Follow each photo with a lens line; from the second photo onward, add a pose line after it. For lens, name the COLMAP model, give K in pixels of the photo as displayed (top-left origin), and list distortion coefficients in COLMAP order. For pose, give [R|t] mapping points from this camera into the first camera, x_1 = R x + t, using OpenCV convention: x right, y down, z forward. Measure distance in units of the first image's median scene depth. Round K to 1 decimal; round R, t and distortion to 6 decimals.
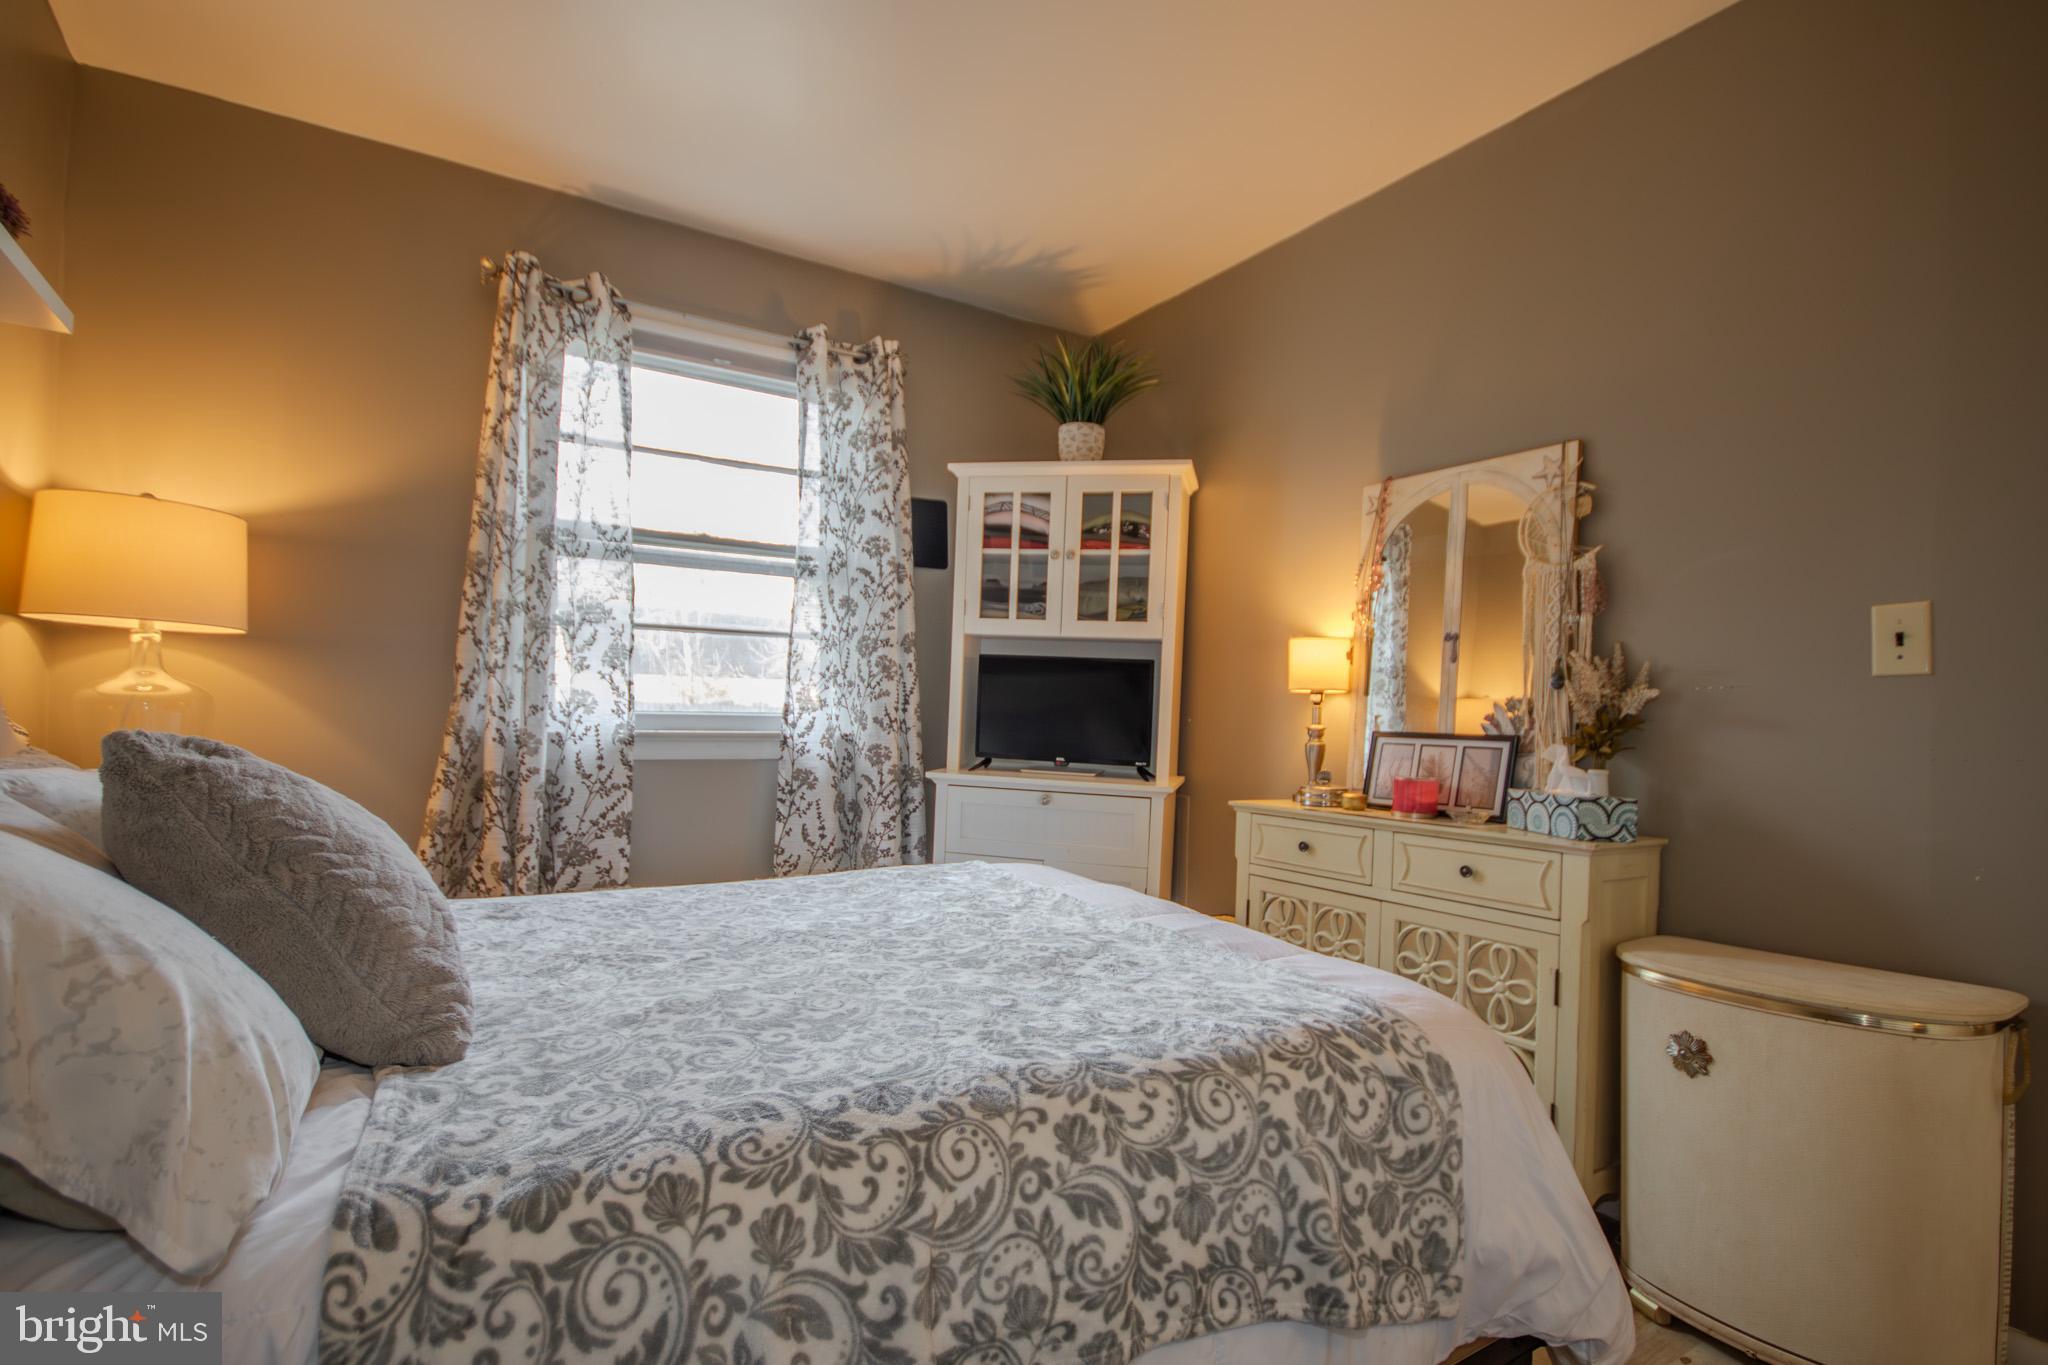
lens RADIAL K [[951.5, 0, 1035.7], [0, 951.5, 676.6], [0, 0, 1]] dist [0.001438, -0.007769]
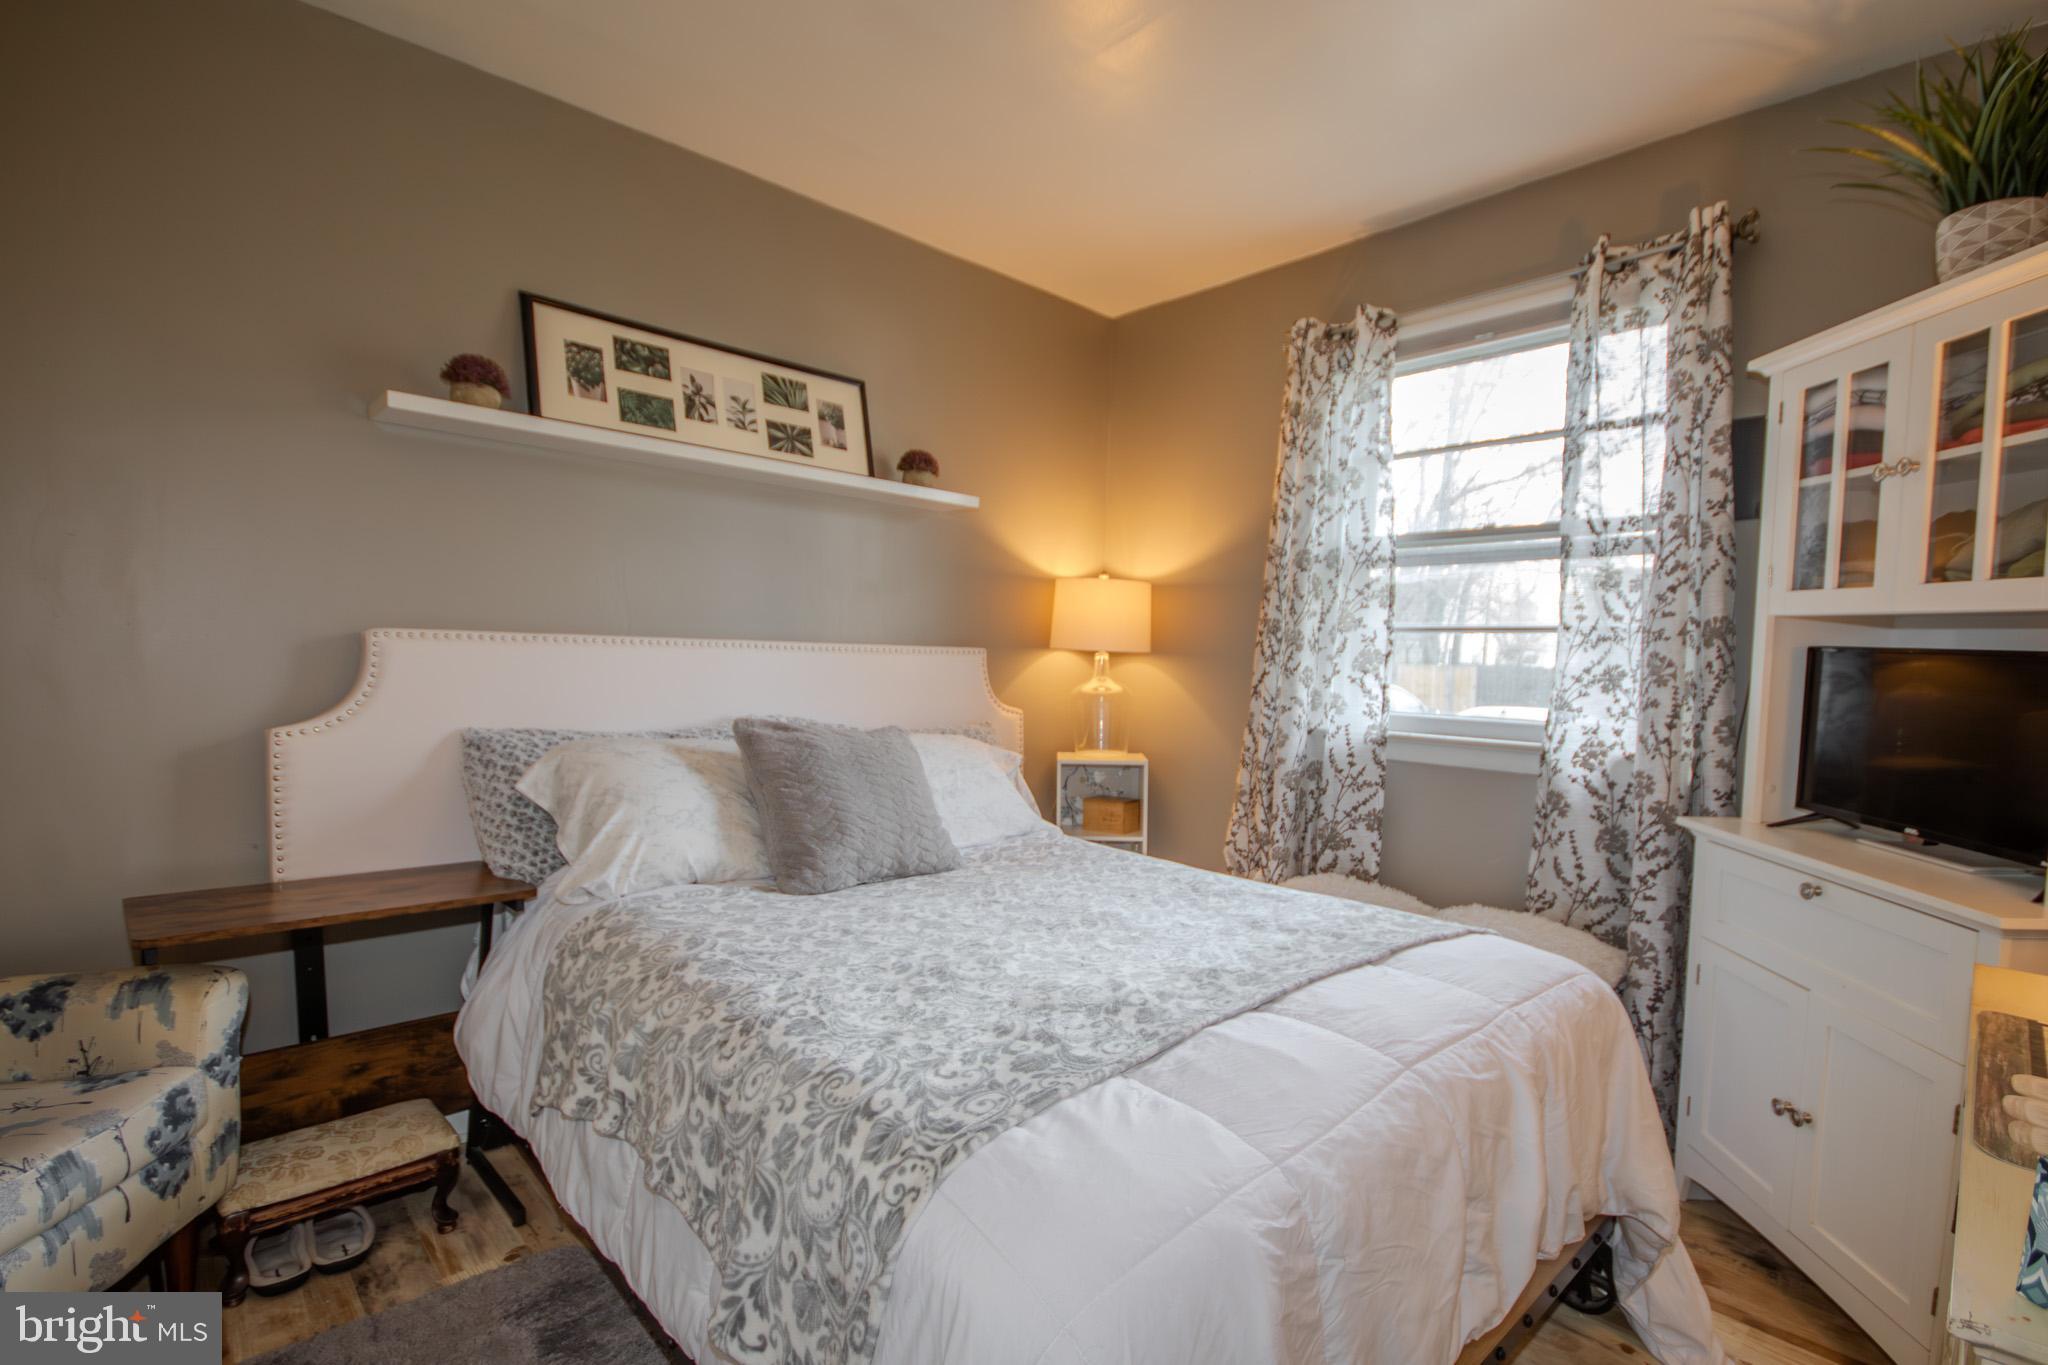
lens RADIAL K [[951.5, 0, 1029.5], [0, 951.5, 674.9], [0, 0, 1]] dist [0.001438, -0.007769]
pose [[0.179193, 0.004953, -0.983802, 0.497028], [0.018615, 0.999791, 0.008424, -0.020680], [0.983638, -0.019823, 0.179063, 0.401329]]
